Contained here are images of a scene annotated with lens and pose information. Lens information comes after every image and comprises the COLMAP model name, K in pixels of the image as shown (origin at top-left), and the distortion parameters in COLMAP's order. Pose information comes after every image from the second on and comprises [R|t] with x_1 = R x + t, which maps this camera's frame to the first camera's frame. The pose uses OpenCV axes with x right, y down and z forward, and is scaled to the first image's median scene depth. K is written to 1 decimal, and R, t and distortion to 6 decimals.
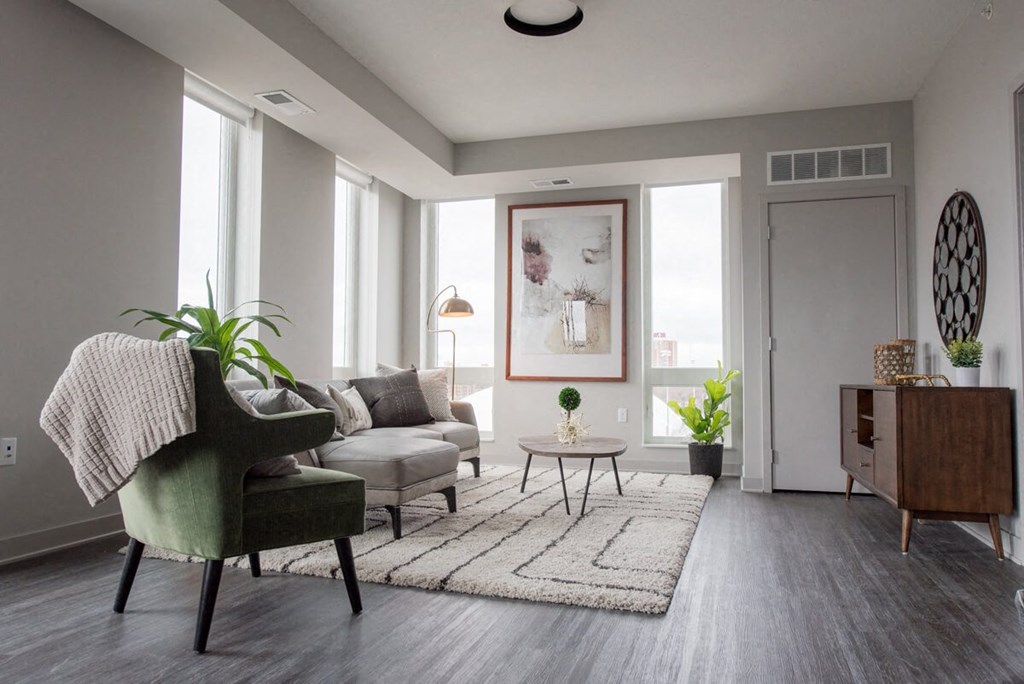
lens RADIAL K [[727.5, 0, 512.0], [0, 727.5, 342.0], [0, 0, 1]] dist [-0.004823, -0.000306]
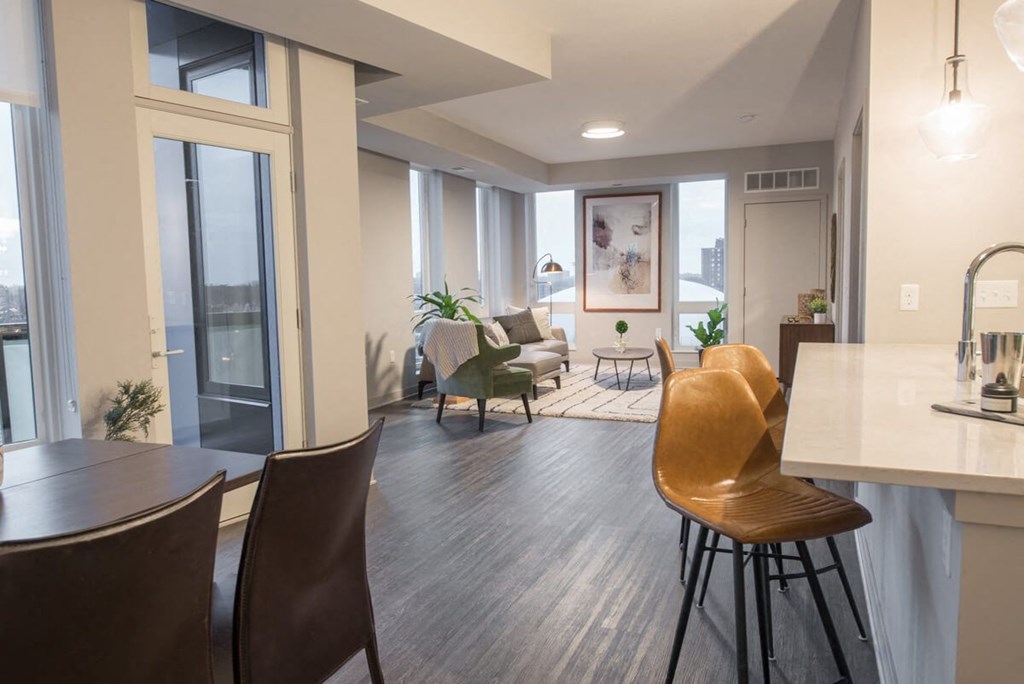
lens RADIAL K [[727.5, 0, 512.0], [0, 727.5, 342.0], [0, 0, 1]] dist [-0.004823, -0.000306]
pose [[0.995161, -0.016101, -0.096934, -0.013129], [0.028963, 0.990721, 0.132787, -0.116876], [0.093897, -0.134952, 0.986393, -0.701091]]
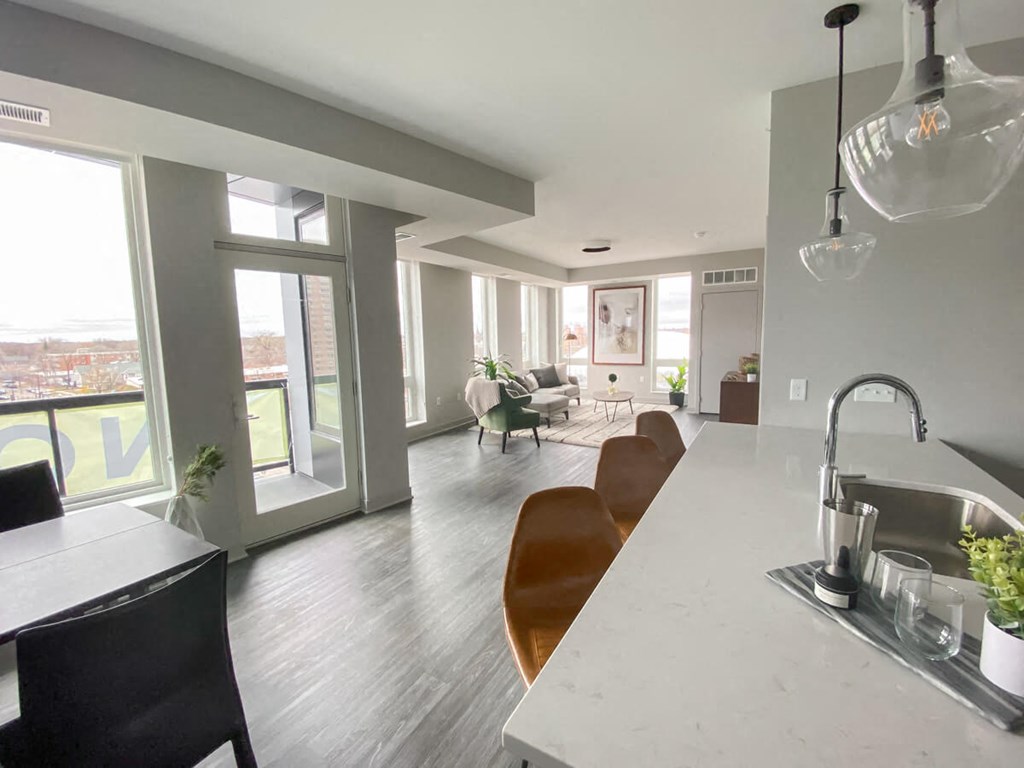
lens RADIAL K [[434.0, 0, 512.0], [0, 434.0, 384.0], [0, 0, 1]] dist [0.030023, -0.000078]
pose [[0.972296, 0.002155, -0.233745, 0.086131], [0.036437, 0.986337, 0.160661, -0.153912], [0.230897, -0.164727, 0.958933, -0.553992]]
